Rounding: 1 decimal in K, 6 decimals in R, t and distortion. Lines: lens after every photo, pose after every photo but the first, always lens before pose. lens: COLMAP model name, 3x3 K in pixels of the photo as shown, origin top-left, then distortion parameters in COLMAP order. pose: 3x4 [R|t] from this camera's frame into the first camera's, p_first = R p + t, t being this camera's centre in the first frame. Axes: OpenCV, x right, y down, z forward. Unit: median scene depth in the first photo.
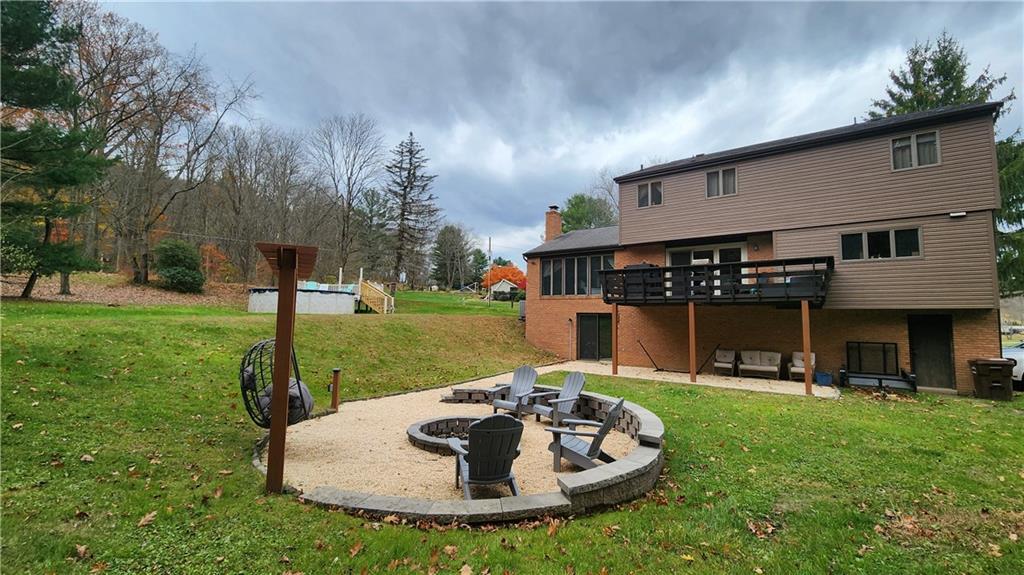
lens RADIAL K [[423.4, 0, 512.0], [0, 423.4, 287.5], [0, 0, 1]] dist [0.024617, -0.020515]
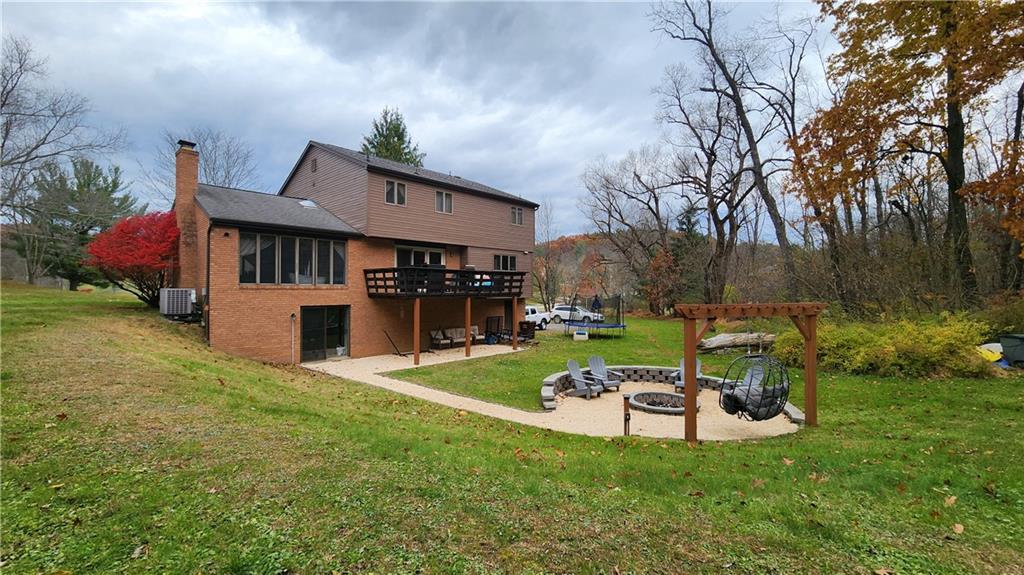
lens RADIAL K [[429.7, 0, 512.0], [0, 429.7, 287.5], [0, 0, 1]] dist [0.041282, 0.000075]
pose [[0.111968, -0.013234, 0.993624, -0.626505], [-0.077878, 0.996719, 0.022051, -0.026204], [-0.990655, -0.079851, 0.110570, 0.500049]]
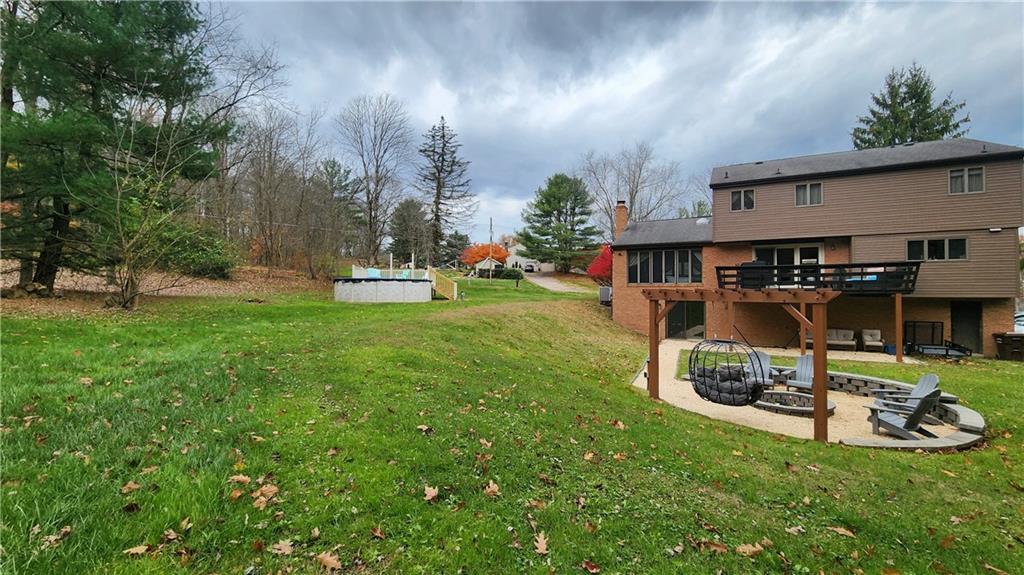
lens RADIAL K [[420.7, 0, 510.3], [0, 420.7, 284.6], [0, 0, 1]] dist [0.000268, -0.000149]
pose [[0.985847, -0.013775, 0.167078, -0.451402], [0.003537, 0.998106, 0.061422, -0.050297], [-0.167608, -0.059961, 0.984029, -0.056861]]
